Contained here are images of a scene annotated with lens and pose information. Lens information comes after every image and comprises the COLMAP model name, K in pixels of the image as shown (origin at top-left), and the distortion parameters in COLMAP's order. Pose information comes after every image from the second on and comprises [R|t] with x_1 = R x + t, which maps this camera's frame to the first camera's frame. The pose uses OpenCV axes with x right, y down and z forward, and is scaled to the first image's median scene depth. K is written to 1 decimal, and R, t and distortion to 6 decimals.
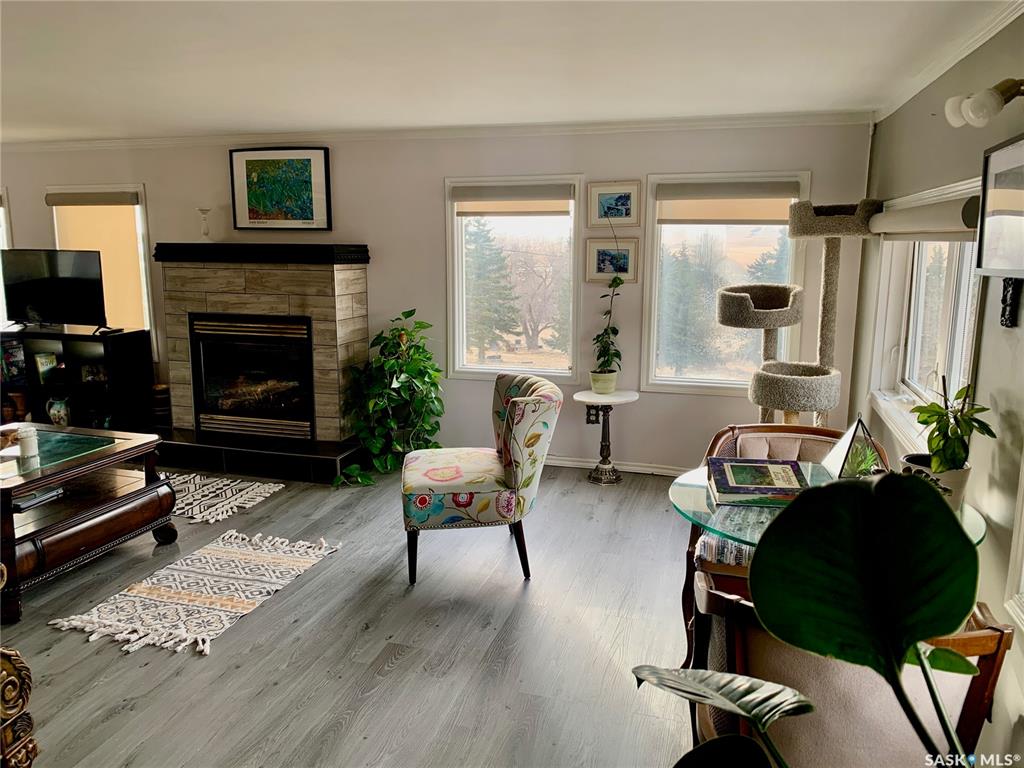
lens RADIAL K [[775.3, 0, 512.0], [0, 775.3, 384.0], [0, 0, 1]] dist [0.083191, -0.153768]
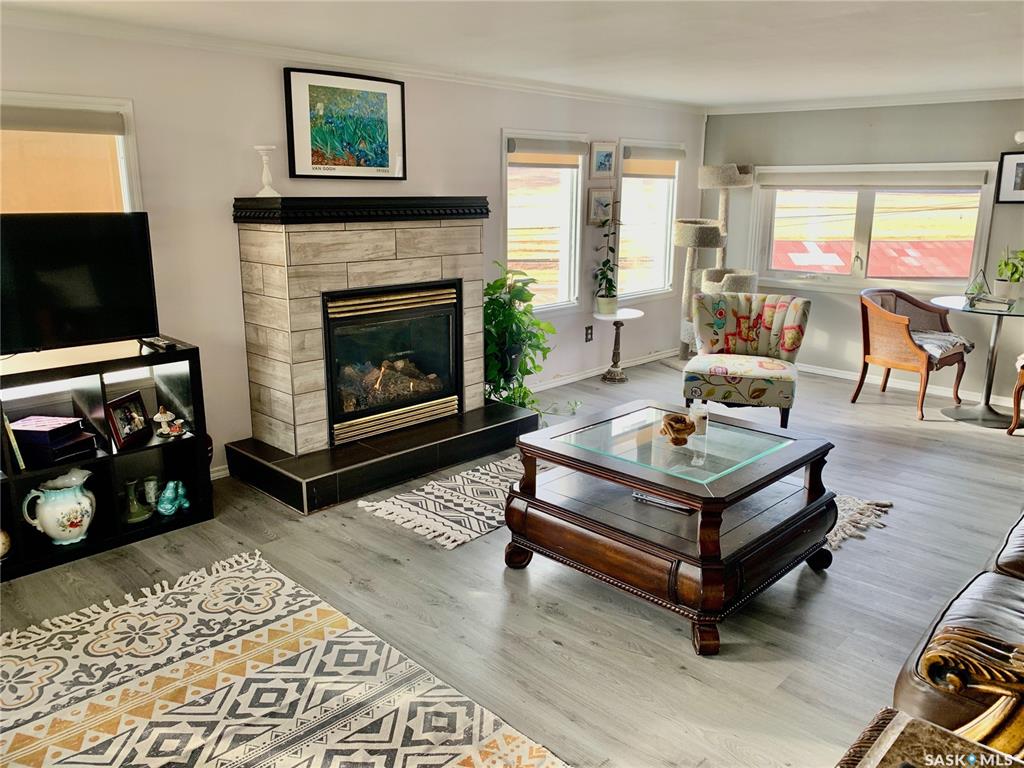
lens RADIAL K [[775.3, 0, 512.0], [0, 775.3, 384.0], [0, 0, 1]] dist [0.083191, -0.153768]
pose [[0.463872, -0.219125, 0.858375, -0.992774], [0.159247, 0.973769, 0.162524, -0.099344], [-0.871472, 0.061303, 0.486599, 0.494459]]
